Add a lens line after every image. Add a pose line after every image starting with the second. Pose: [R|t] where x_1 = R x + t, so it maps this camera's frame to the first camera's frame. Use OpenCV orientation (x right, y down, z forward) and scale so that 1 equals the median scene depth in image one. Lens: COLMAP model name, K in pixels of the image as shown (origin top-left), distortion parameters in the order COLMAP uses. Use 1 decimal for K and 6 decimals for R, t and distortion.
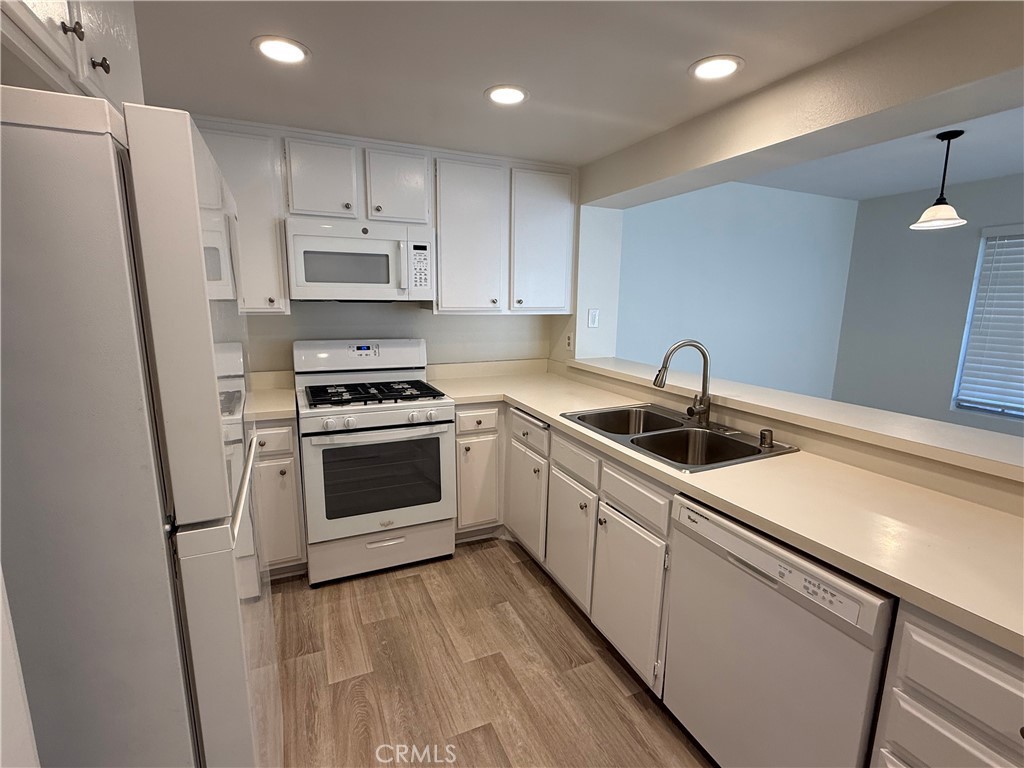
lens RADIAL K [[474.7, 0, 512.0], [0, 474.7, 384.0], [0, 0, 1]] dist [-0.001364, 0.000093]
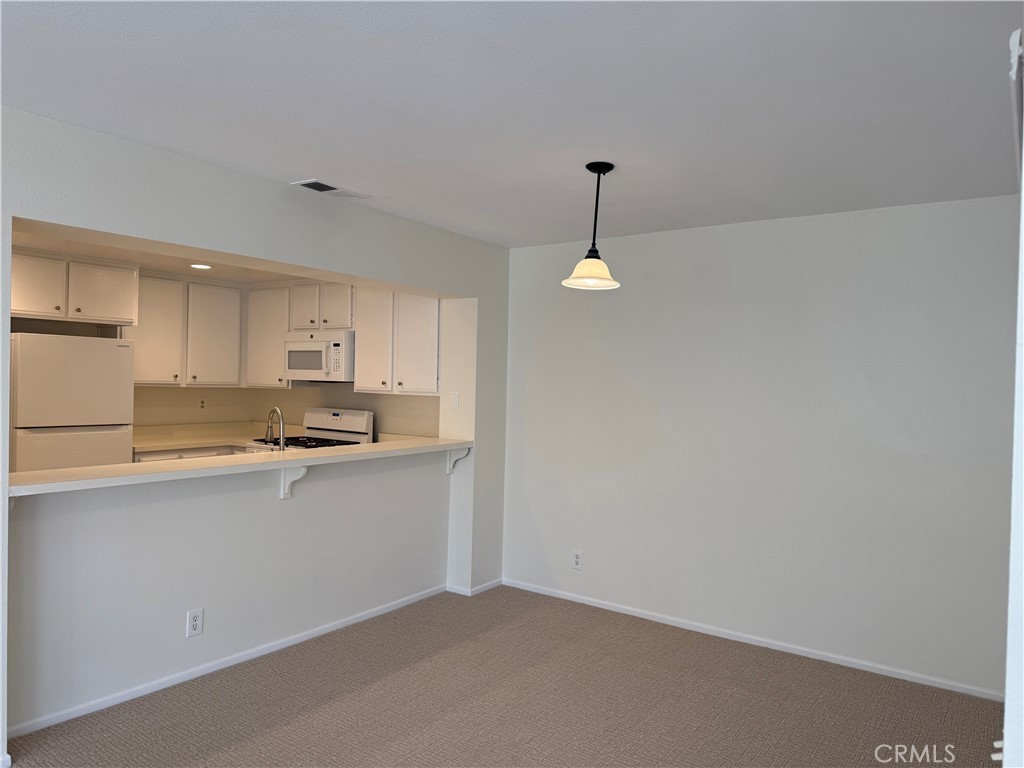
lens RADIAL K [[726.7, 0, 512.0], [0, 726.7, 384.0], [0, 0, 1]] dist [0.042797, -0.053693]
pose [[0.492722, 0.009994, -0.870129, 2.084685], [-0.169724, 0.981834, -0.084832, -0.080712], [0.853474, 0.189481, 0.485467, 0.436191]]
